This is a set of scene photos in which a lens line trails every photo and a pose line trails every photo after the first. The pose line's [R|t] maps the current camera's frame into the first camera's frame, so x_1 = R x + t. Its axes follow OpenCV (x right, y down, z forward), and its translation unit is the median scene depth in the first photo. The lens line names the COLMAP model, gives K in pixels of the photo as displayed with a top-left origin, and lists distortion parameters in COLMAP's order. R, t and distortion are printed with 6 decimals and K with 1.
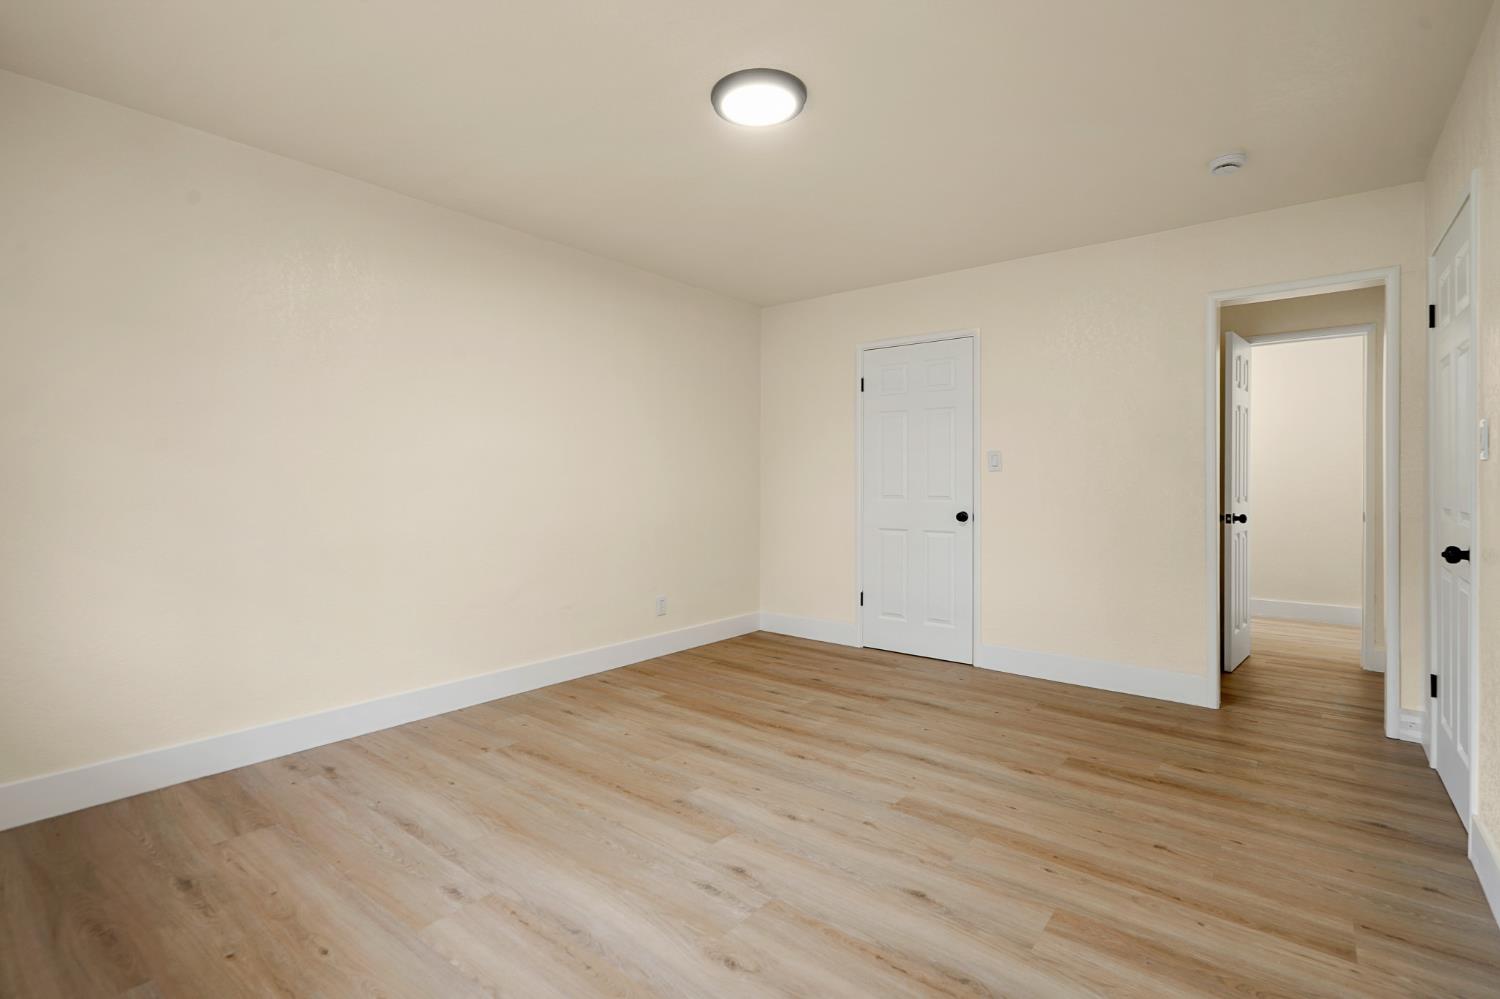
lens RADIAL K [[696.0, 0, 746.7], [0, 696.0, 488.4], [0, 0, 1]] dist [-0.002902, 0.002886]
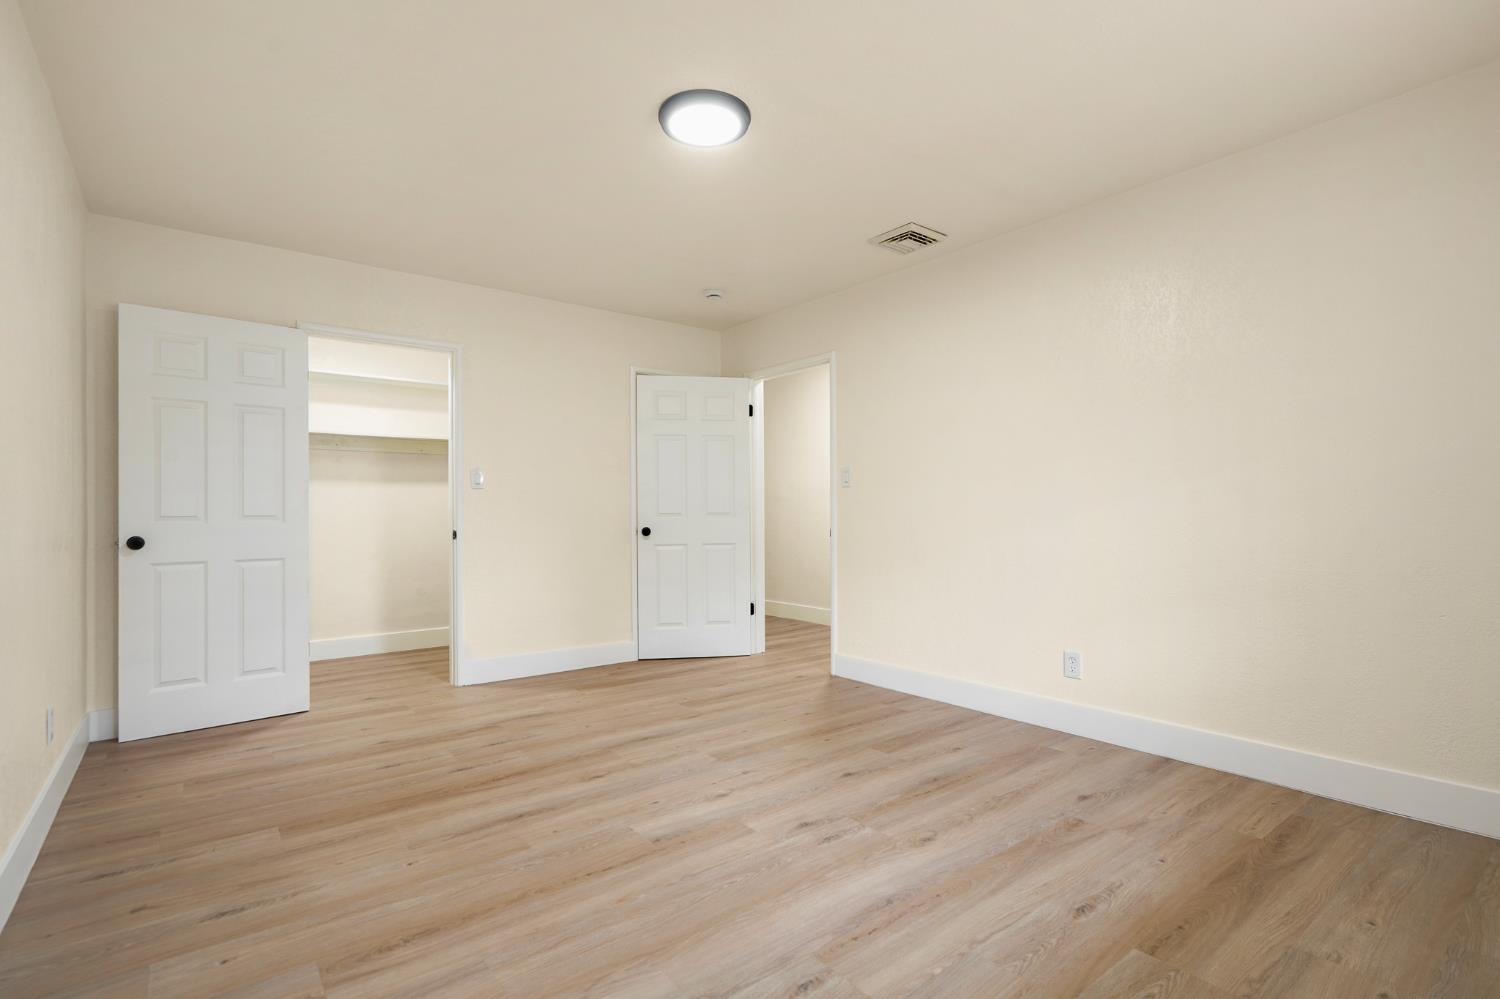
lens RADIAL K [[696.0, 0, 739.1], [0, 696.0, 512.8], [0, 0, 1]] dist [-0.002902, 0.002886]
pose [[0.235935, -0.002866, 0.971765, -0.819706], [0.015655, 0.999877, -0.000852, 0.031255], [-0.971643, 0.015414, 0.235951, 0.601230]]
